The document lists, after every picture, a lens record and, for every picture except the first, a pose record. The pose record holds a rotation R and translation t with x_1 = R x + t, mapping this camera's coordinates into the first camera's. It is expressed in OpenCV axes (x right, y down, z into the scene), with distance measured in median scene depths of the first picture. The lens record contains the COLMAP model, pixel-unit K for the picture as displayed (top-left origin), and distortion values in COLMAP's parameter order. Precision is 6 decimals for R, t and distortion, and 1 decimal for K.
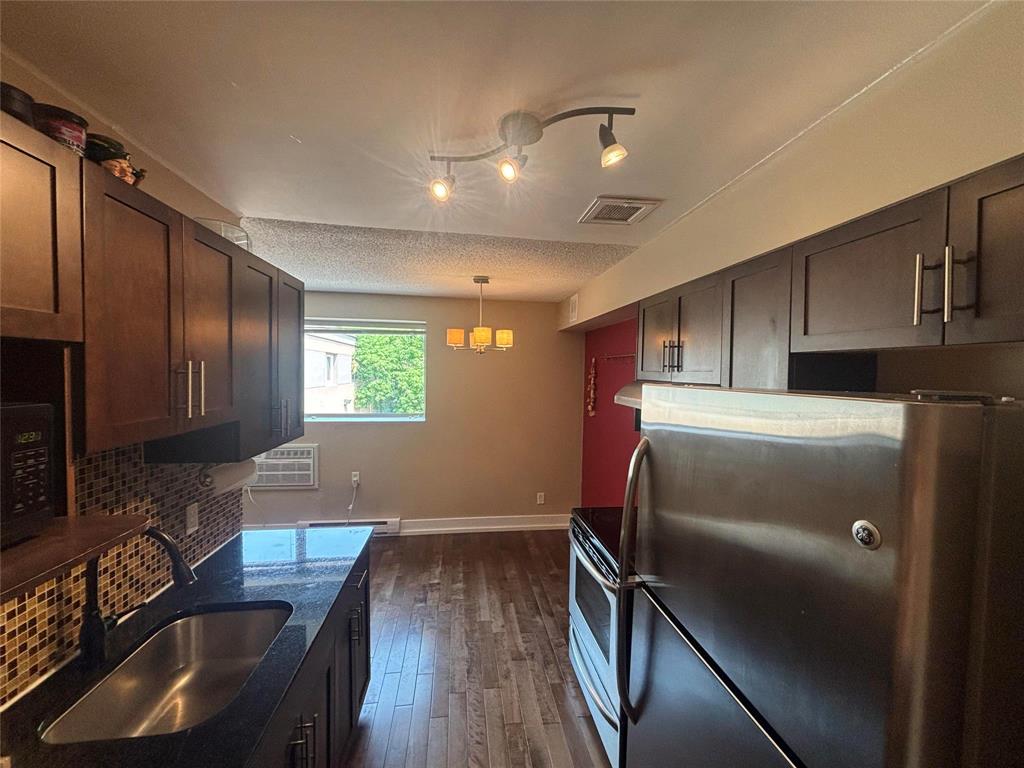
lens RADIAL K [[415.0, 0, 512.0], [0, 415.0, 382.9], [0, 0, 1]] dist [0.007572, -0.000746]
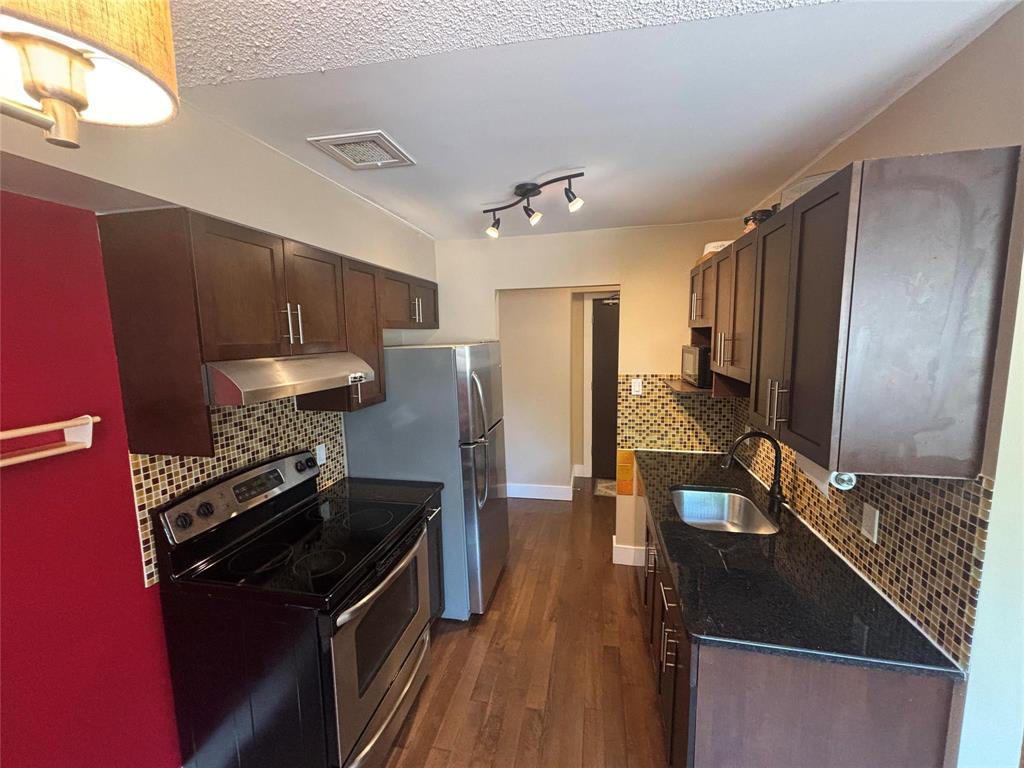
lens RADIAL K [[415.0, 0, 512.8], [0, 415.0, 382.7], [0, 0, 1]] dist [0.007572, -0.000746]
pose [[-0.943856, -0.040274, 0.327892, -0.413818], [0.010105, 0.988557, 0.150511, -0.093750], [-0.330202, 0.145374, -0.932648, 2.279177]]
